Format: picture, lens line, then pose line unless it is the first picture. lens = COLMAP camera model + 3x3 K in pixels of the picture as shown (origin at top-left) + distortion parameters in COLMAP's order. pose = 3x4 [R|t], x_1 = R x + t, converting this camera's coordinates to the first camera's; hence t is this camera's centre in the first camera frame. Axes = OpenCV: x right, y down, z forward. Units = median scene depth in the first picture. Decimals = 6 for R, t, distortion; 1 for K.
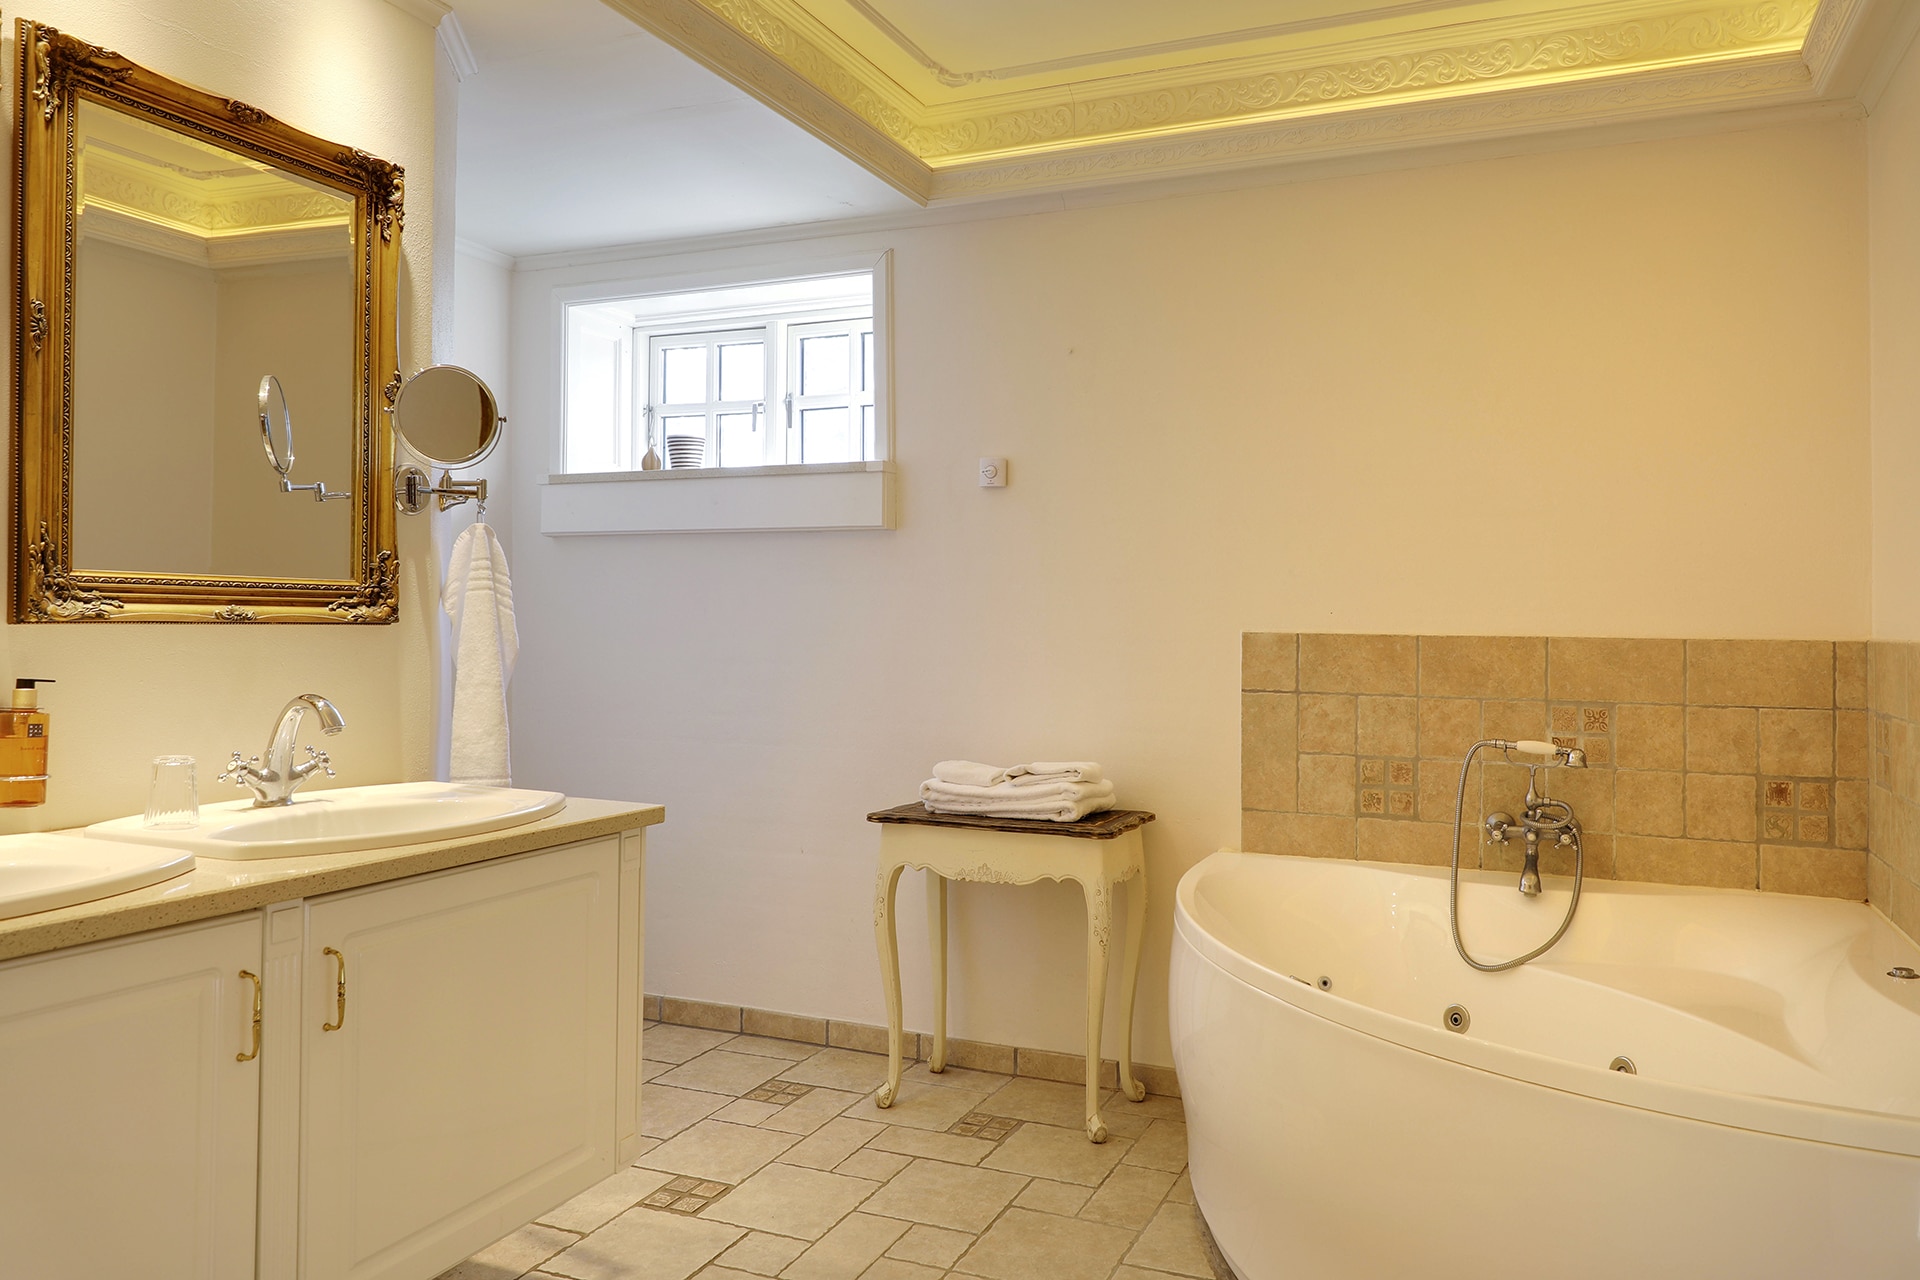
lens RADIAL K [[1363.7, 0, 960.0], [0, 1363.7, 640.0], [0, 0, 1]] dist [0.009661, 0.005287]
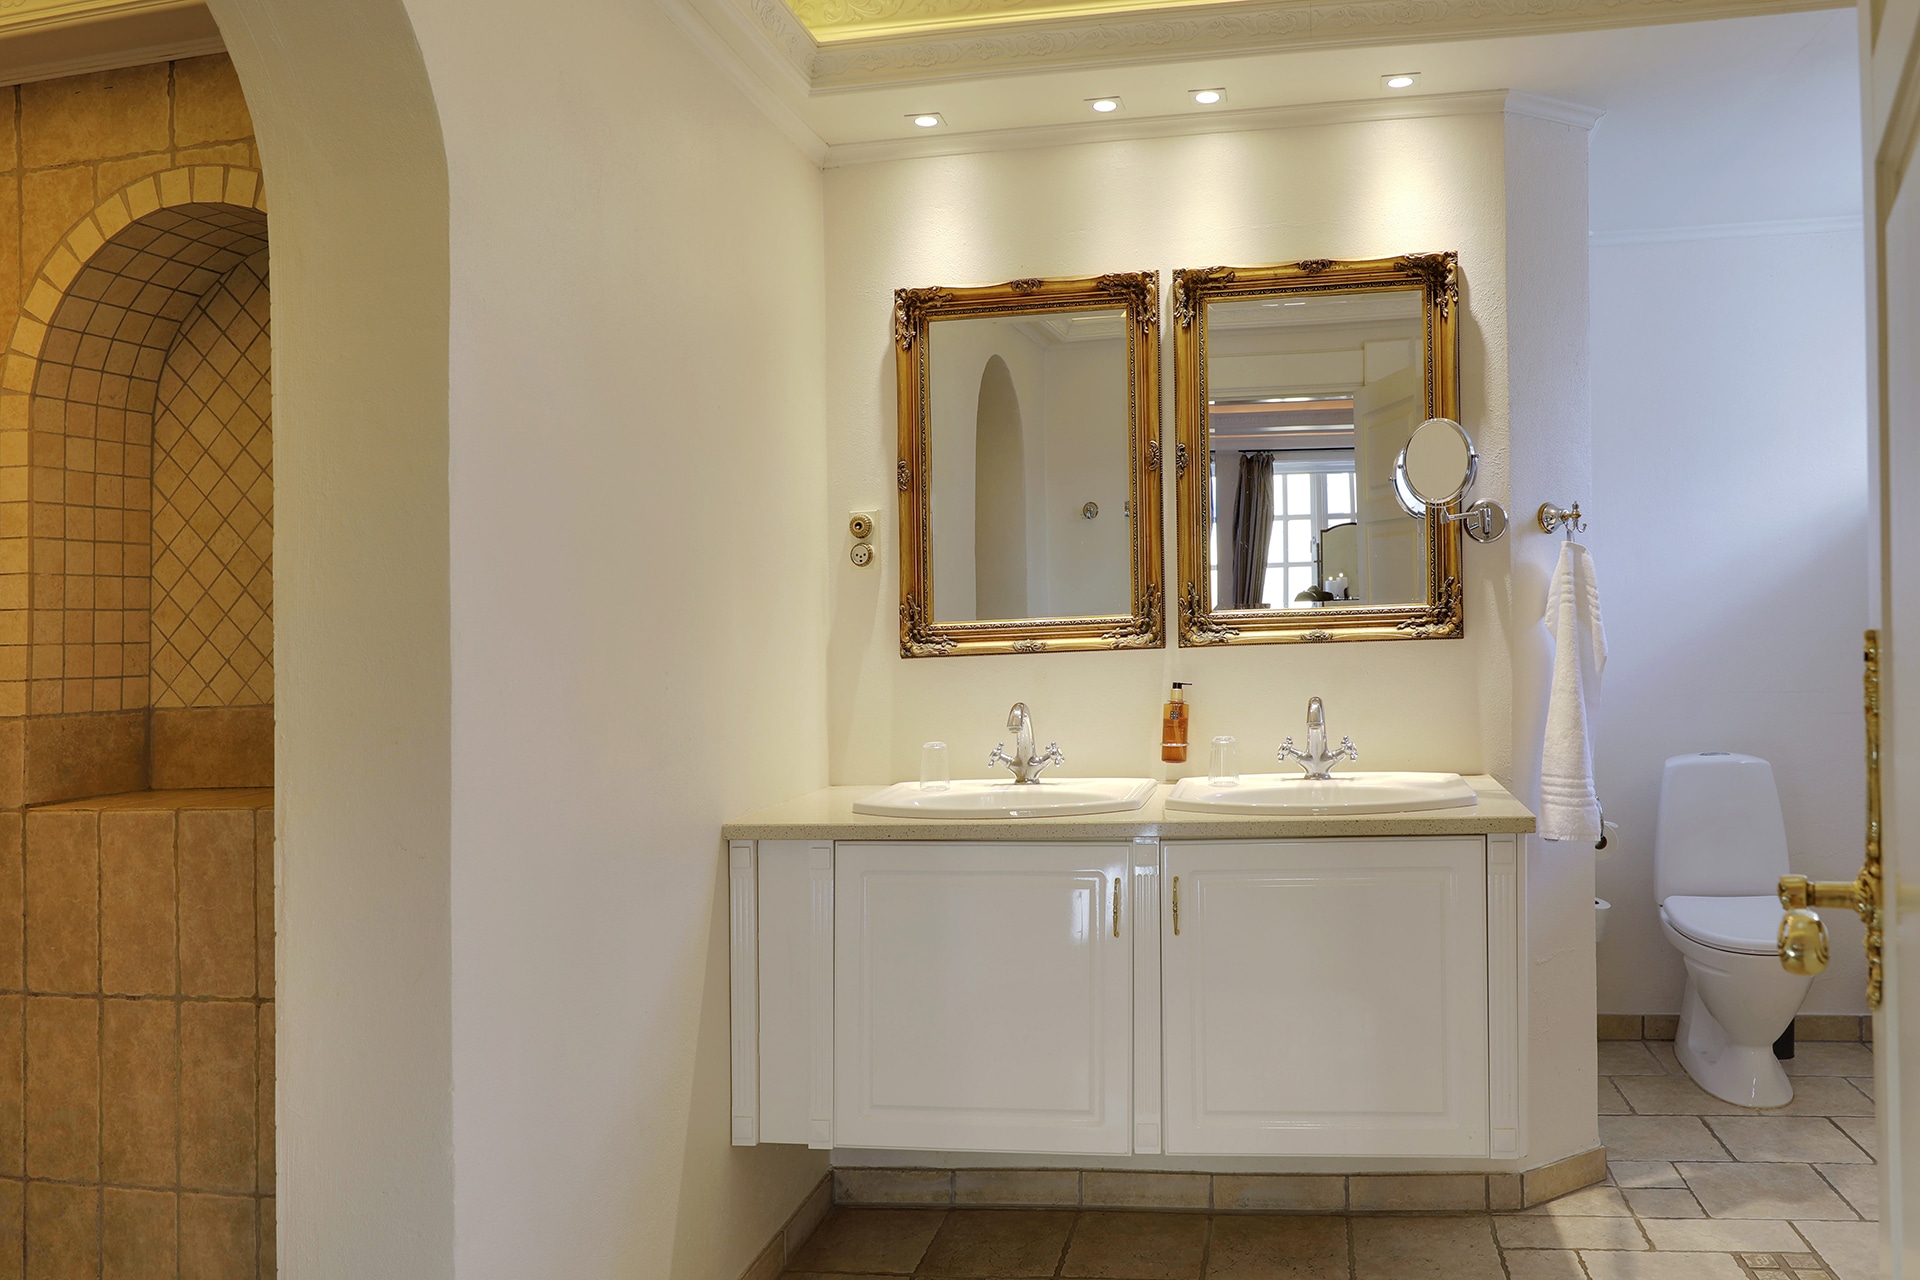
lens RADIAL K [[1137.0, 0, 960.0], [0, 1137.0, 640.0], [0, 0, 1]] dist [0.004416, 0.004670]
pose [[0.280199, -0.028504, -0.959519, 0.450069], [0.022716, 0.999476, -0.023057, 0.003123], [0.959673, -0.015336, 0.280700, 0.340949]]
